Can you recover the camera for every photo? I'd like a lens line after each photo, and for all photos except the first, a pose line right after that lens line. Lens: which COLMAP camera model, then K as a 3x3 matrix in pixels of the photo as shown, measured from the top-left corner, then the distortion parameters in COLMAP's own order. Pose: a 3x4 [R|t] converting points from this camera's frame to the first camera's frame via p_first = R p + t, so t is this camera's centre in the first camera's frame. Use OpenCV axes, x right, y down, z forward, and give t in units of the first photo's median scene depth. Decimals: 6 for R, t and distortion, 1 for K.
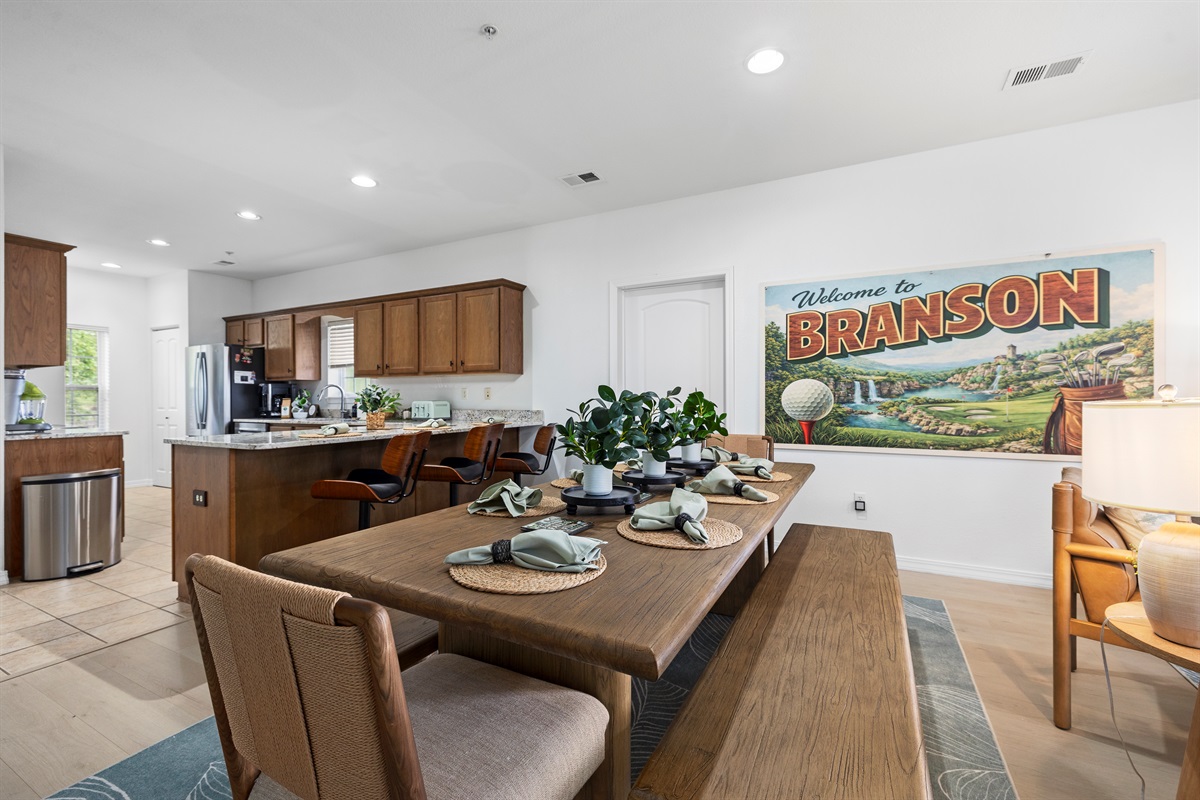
lens RADIAL K [[508.6, 0, 600.6], [0, 508.6, 403.3], [0, 0, 1]] dist [-0.001082, -0.000320]
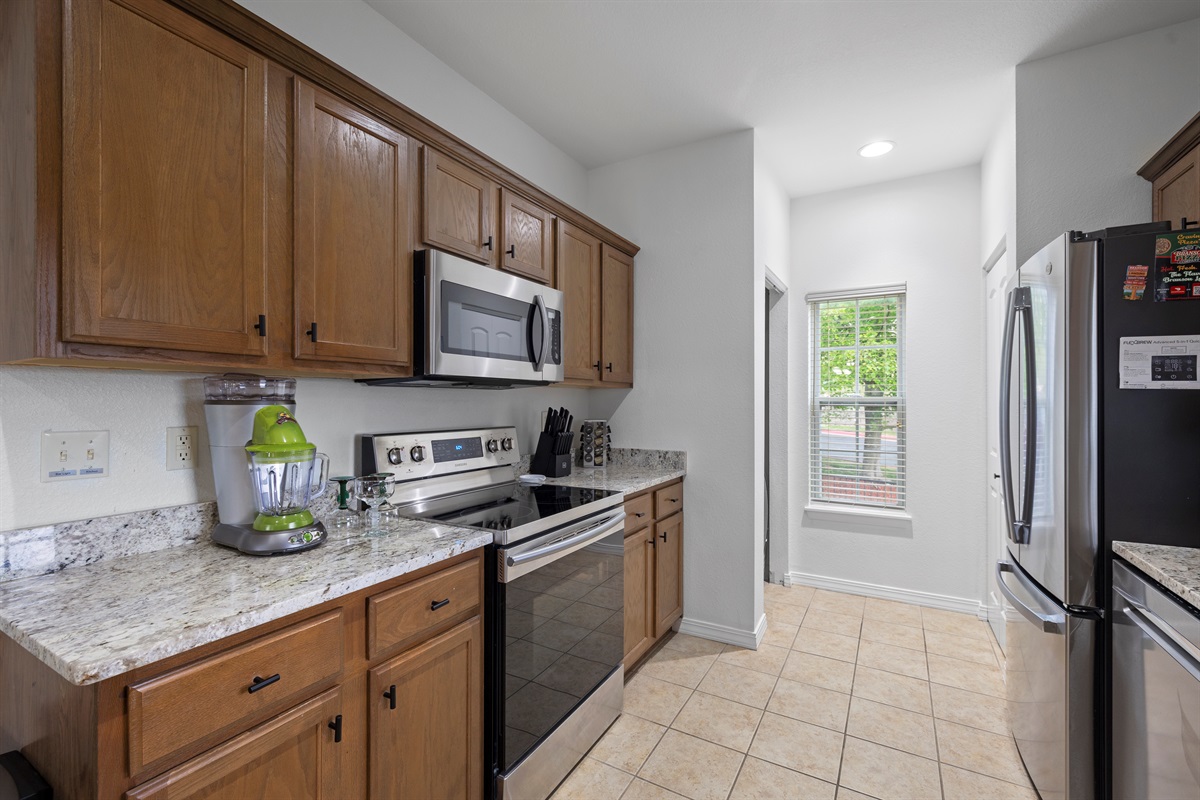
lens RADIAL K [[520.4, 0, 600.0], [0, 520.4, 400.0], [0, 0, 1]] dist [0.001429, 0.000148]
pose [[-0.031454, 0.001668, -0.999504, -0.466605], [-0.011401, 0.999933, 0.002028, -0.032135], [0.999440, 0.011459, -0.031433, 0.761605]]
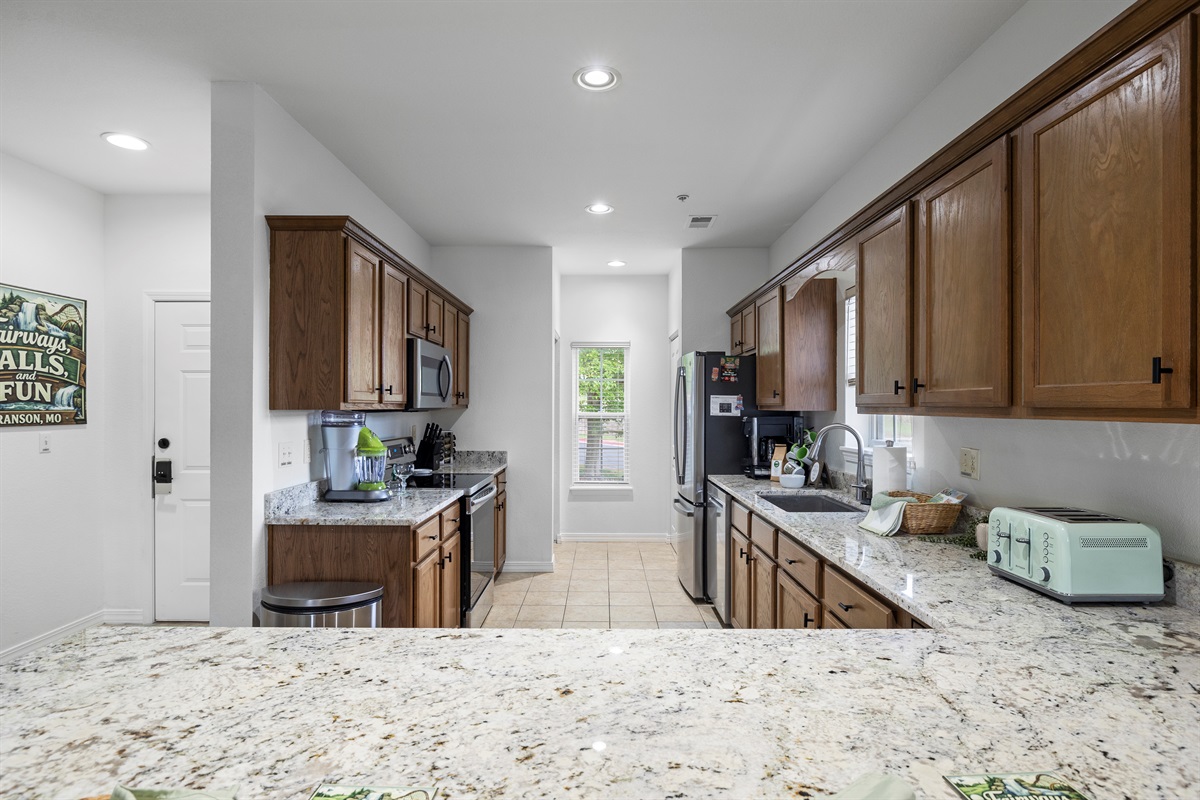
lens RADIAL K [[596.5, 0, 599.1], [0, 596.5, 403.8], [0, 0, 1]] dist [-0.001303, -0.000155]
pose [[0.461192, 0.002423, -0.887297, -0.147847], [-0.014038, 0.999891, -0.004566, -0.048295], [0.887189, 0.014561, 0.461176, 0.550529]]
